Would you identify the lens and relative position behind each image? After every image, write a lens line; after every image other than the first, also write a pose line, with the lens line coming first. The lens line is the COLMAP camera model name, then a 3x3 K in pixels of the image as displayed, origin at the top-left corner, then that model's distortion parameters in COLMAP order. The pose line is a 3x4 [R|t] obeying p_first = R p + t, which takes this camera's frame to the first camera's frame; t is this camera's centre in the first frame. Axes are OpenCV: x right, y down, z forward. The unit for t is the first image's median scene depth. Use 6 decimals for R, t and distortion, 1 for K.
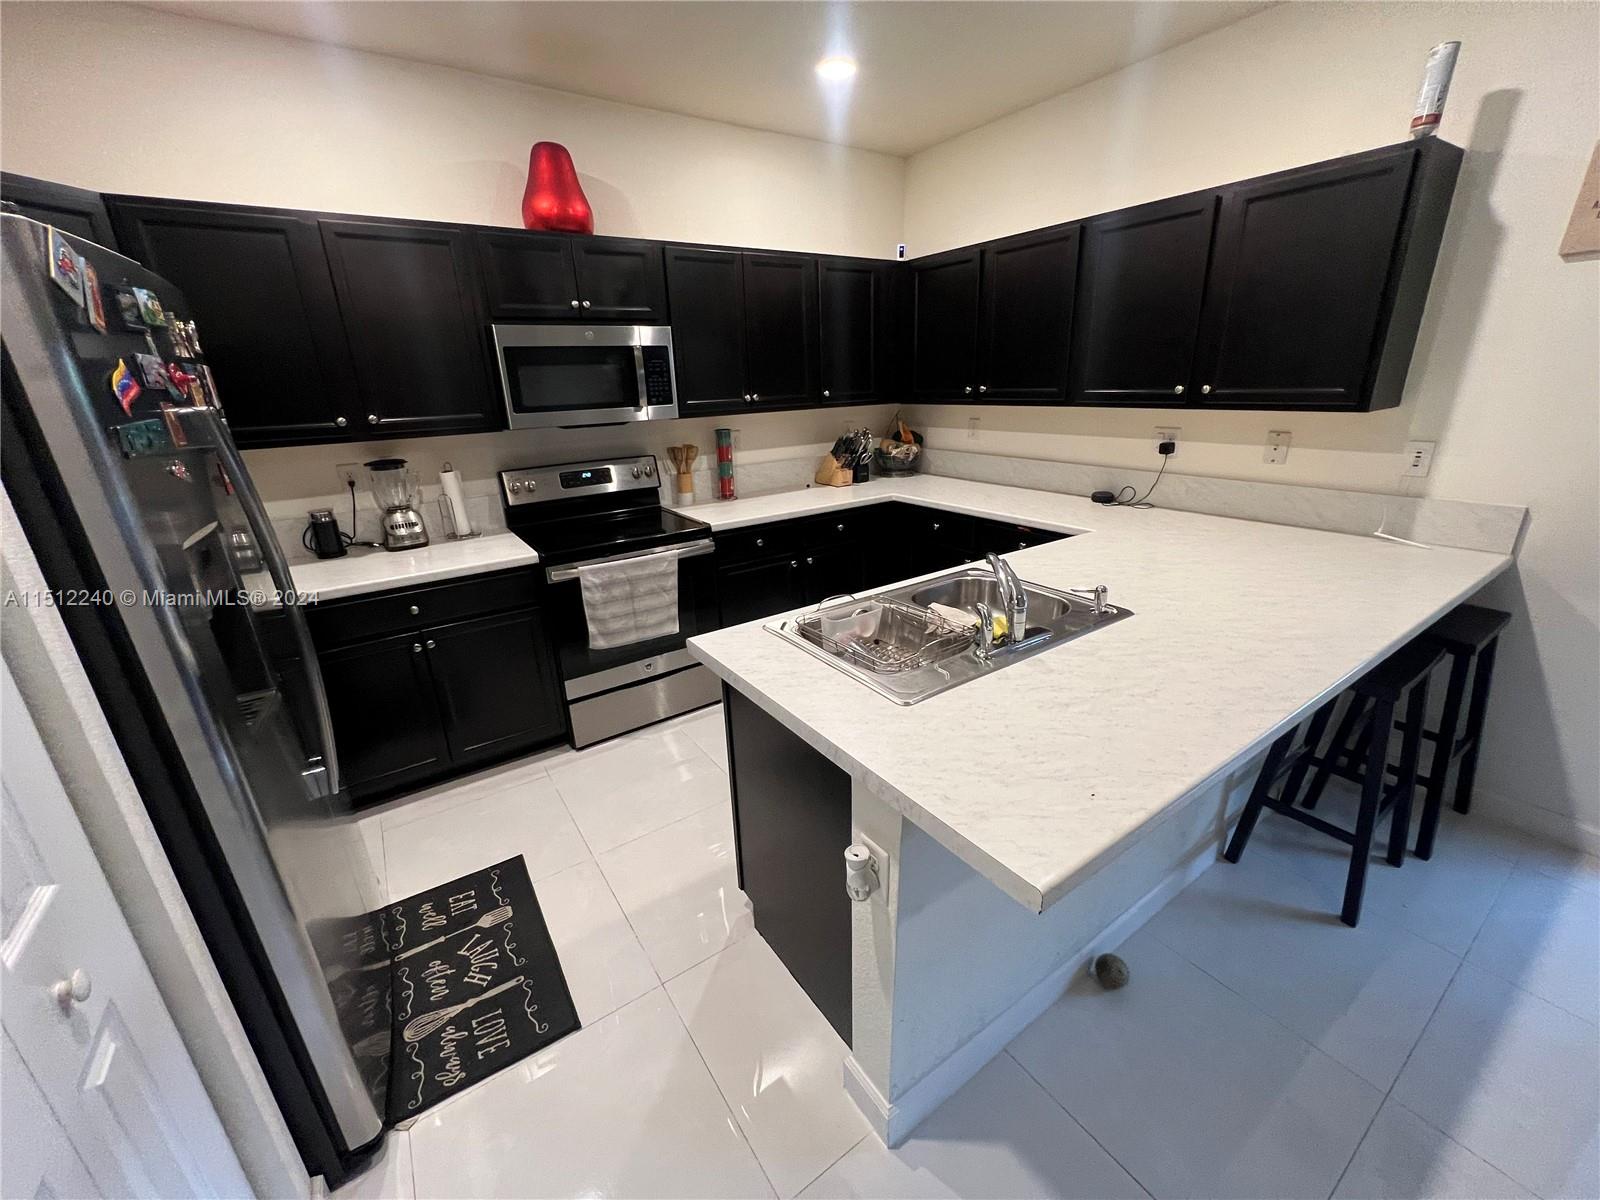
lens RADIAL K [[635.7, 0, 786.5], [0, 635.7, 599.5], [0, 0, 1]] dist [-0.002635, 0.000467]
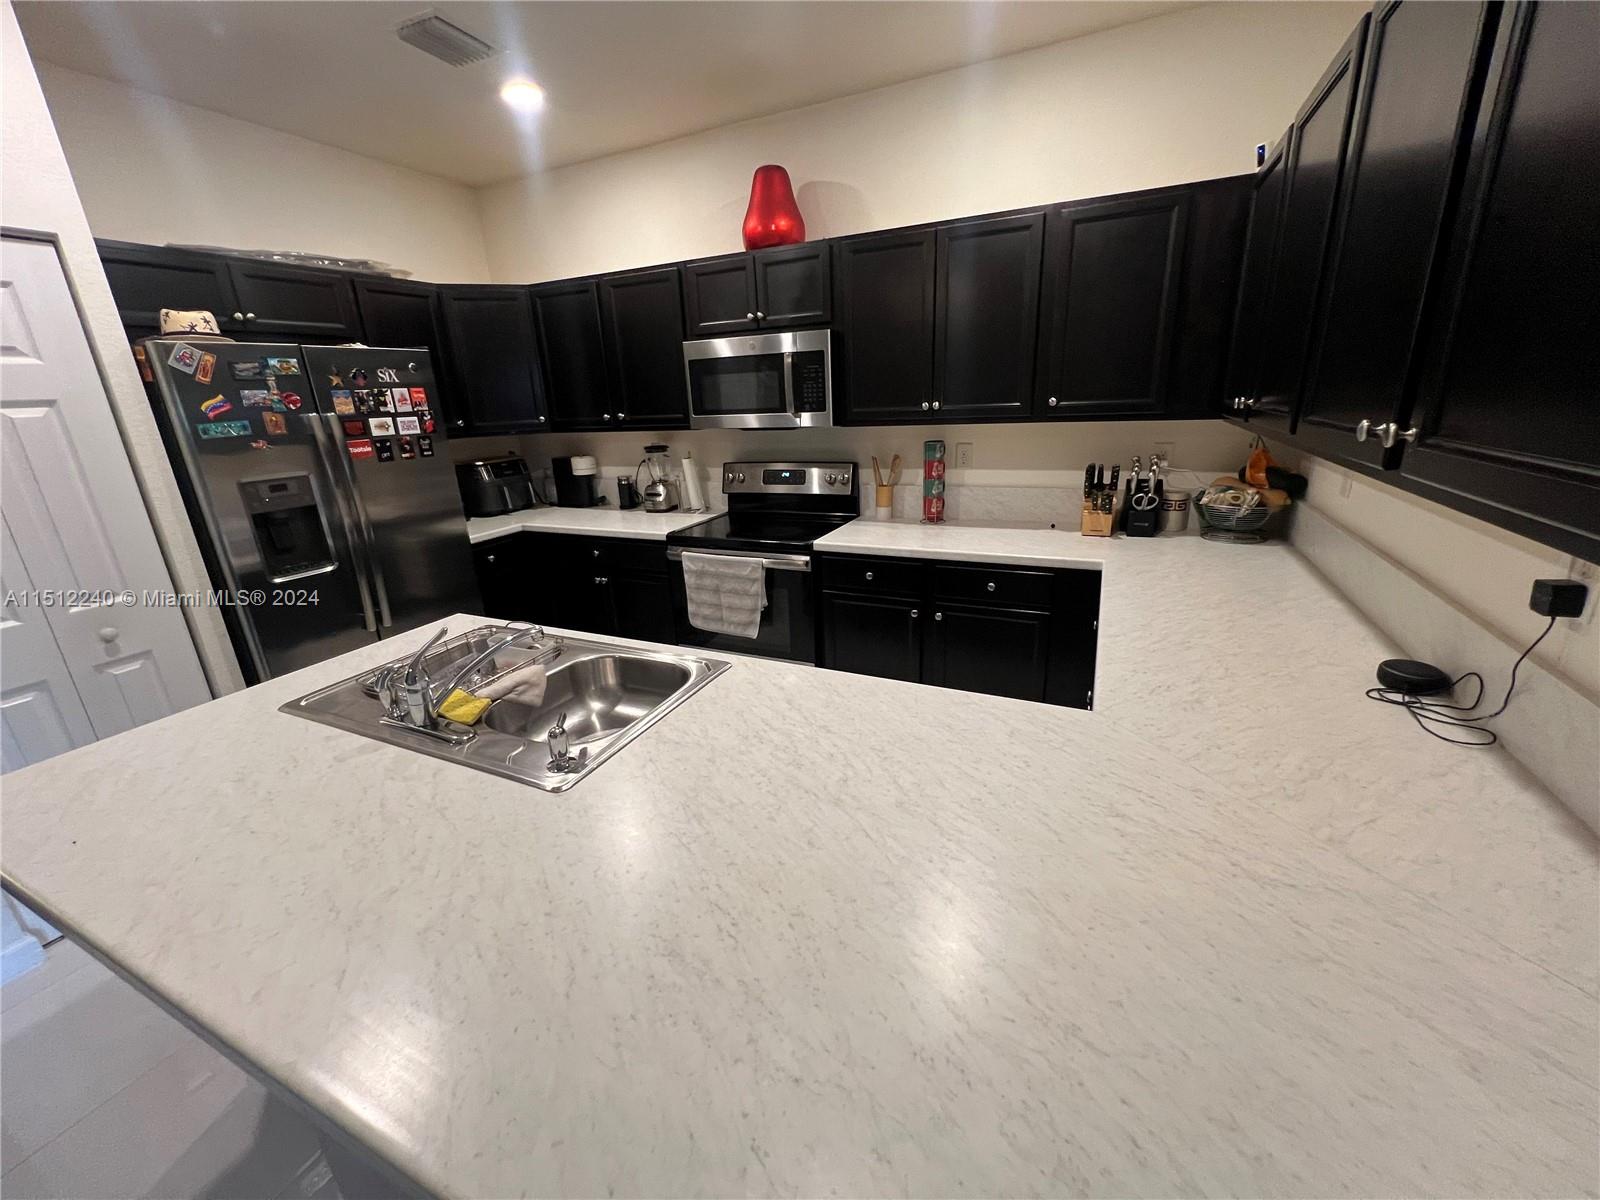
lens RADIAL K [[635.7, 0, 793.7], [0, 635.7, 596.9], [0, 0, 1]] dist [-0.002635, 0.000467]
pose [[0.518491, 0.274908, -0.809687, 0.671140], [-0.256643, 0.953285, 0.159319, -0.191034], [0.815660, 0.125195, 0.564823, 0.482167]]
